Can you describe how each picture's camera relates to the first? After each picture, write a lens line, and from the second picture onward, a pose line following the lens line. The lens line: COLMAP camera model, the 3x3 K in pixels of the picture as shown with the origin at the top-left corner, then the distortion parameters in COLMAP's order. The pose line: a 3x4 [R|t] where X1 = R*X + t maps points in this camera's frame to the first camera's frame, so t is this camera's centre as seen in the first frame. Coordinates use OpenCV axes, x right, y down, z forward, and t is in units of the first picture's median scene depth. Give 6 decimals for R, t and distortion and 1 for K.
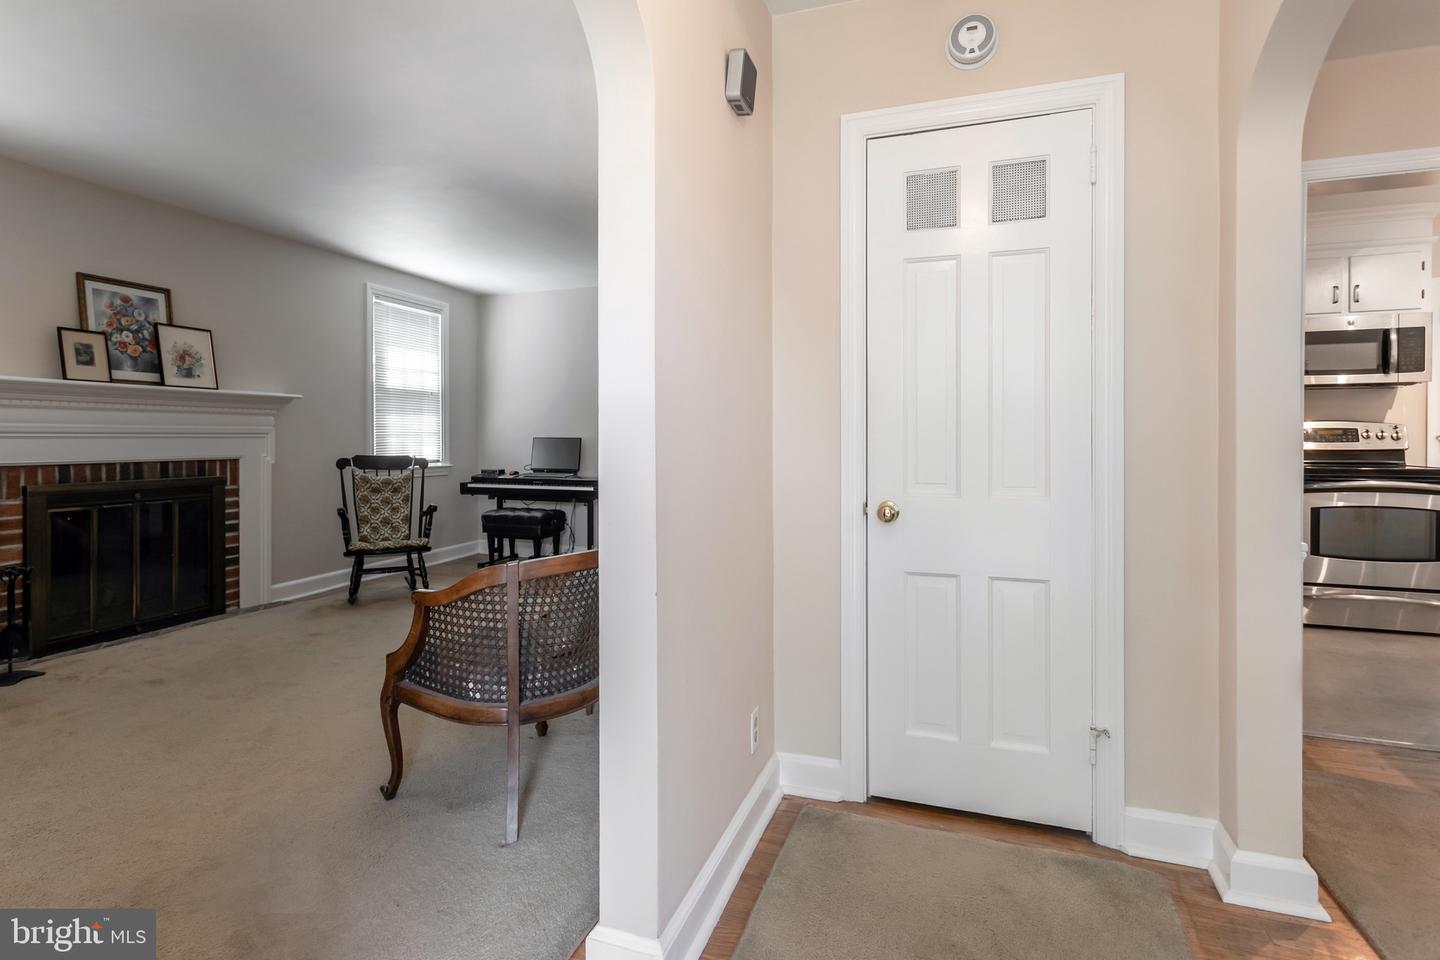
lens RADIAL K [[699.5, 0, 721.7], [0, 699.5, 438.9], [0, 0, 1]] dist [0.026508, -0.001263]
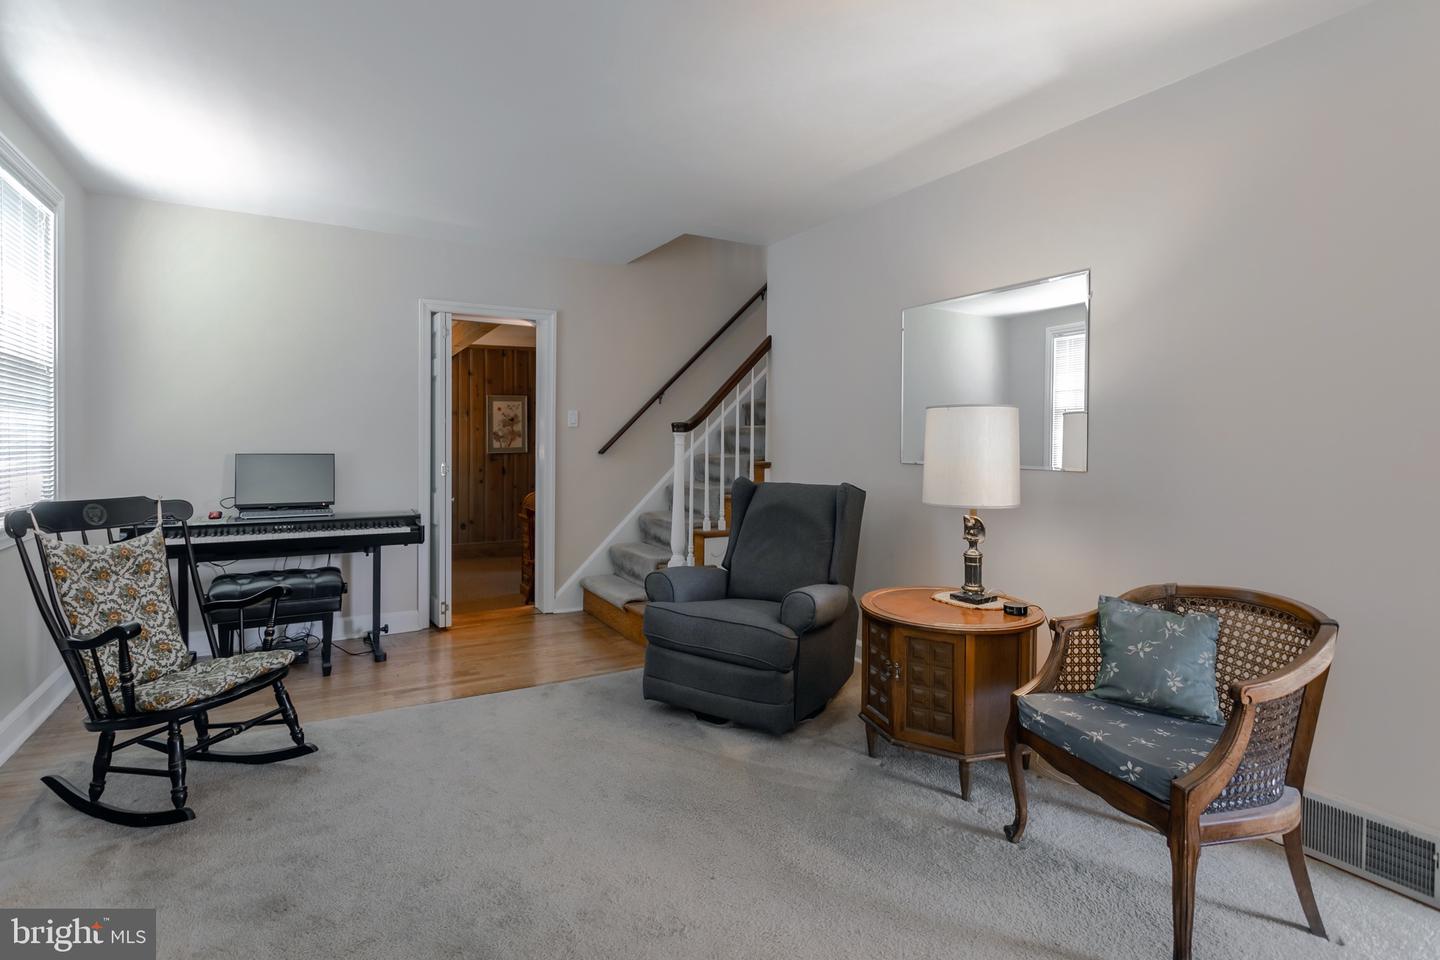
lens RADIAL K [[677.7, 0, 714.5], [0, 677.7, 457.8], [0, 0, 1]] dist [-0.000488, 0.000088]
pose [[0.684656, -0.012823, 0.728753, -0.675183], [-0.002245, 0.999803, 0.019701, -0.018084], [-0.728862, -0.015125, 0.684493, 0.495523]]
